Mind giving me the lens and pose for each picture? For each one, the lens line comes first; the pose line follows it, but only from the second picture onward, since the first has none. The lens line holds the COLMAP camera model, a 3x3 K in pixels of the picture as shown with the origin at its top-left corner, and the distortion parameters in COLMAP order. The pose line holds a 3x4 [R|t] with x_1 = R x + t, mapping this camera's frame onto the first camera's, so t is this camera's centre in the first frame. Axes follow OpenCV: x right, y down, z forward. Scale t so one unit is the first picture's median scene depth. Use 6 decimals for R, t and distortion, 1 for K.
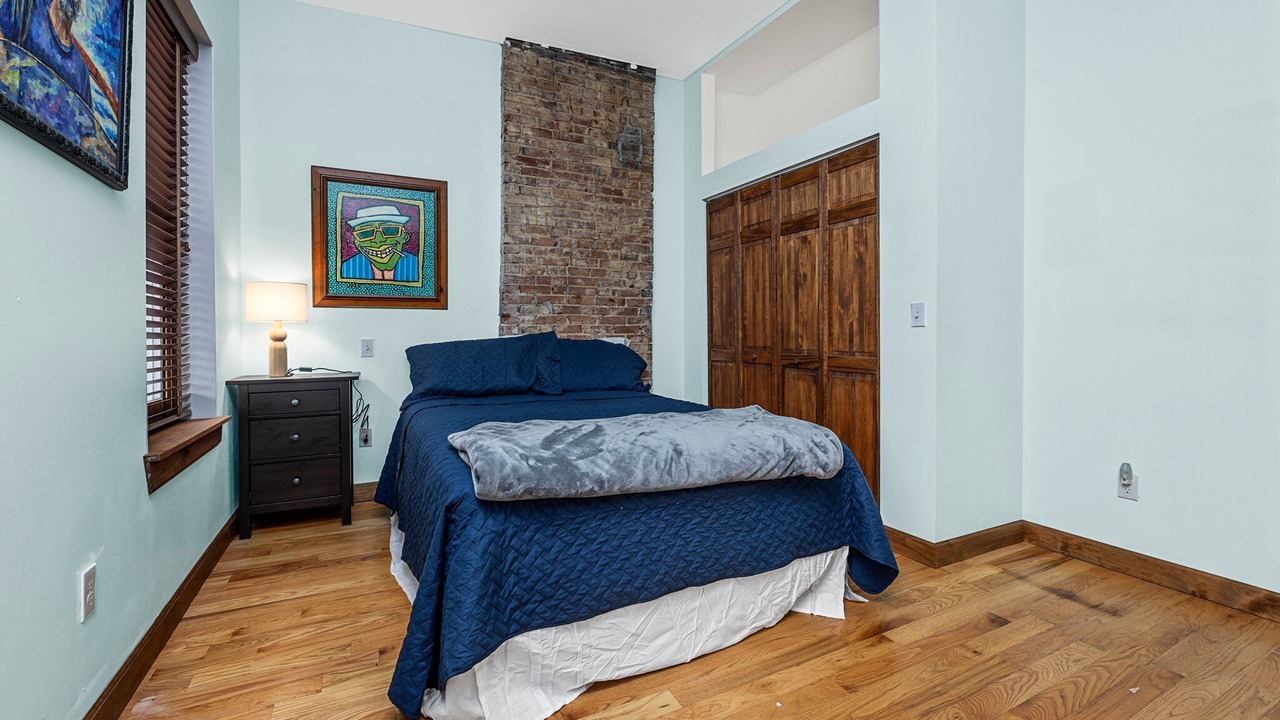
lens RADIAL K [[533.5, 0, 639.2], [0, 533.5, 337.7], [0, 0, 1]] dist [0.000242, 0.000048]
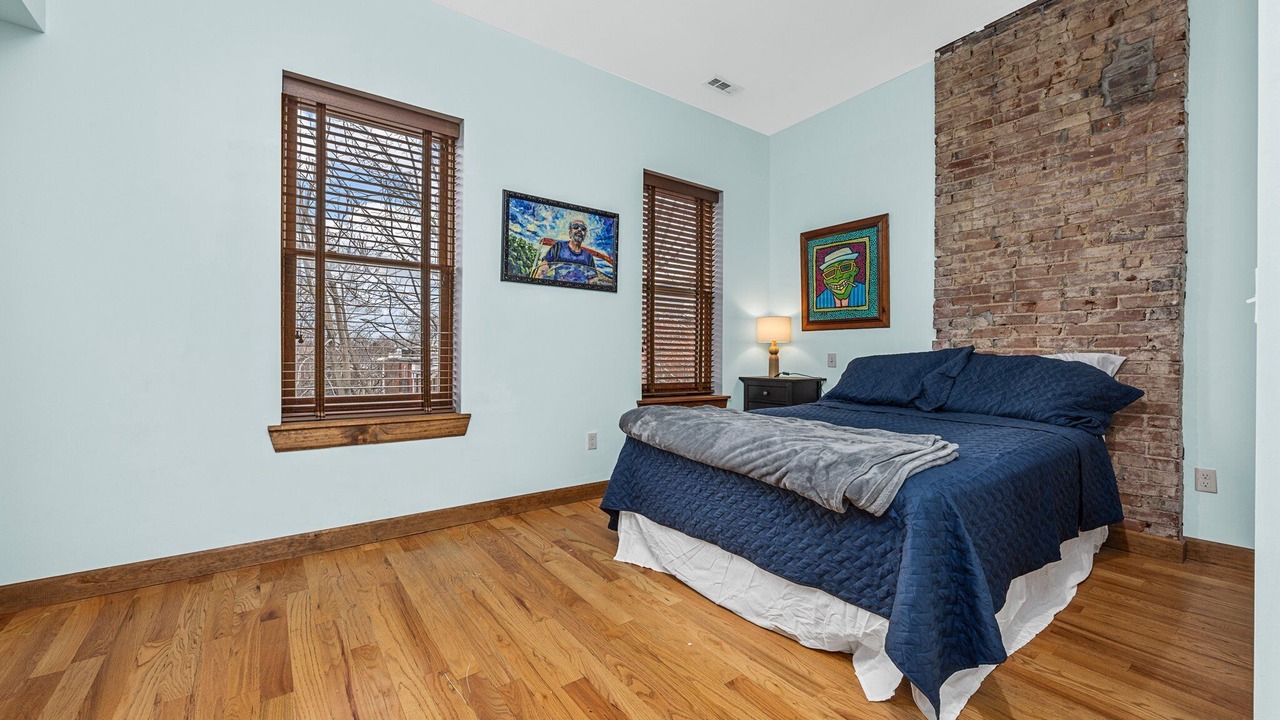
lens RADIAL K [[533.5, 0, 640.6], [0, 533.5, 357.1], [0, 0, 1]] dist [0.000922, 0.000095]
pose [[0.144941, 0.007647, -0.989411, 0.633047], [-0.008856, 0.999940, 0.006431, 0.006358], [0.989401, 0.007830, 0.145000, 0.304863]]
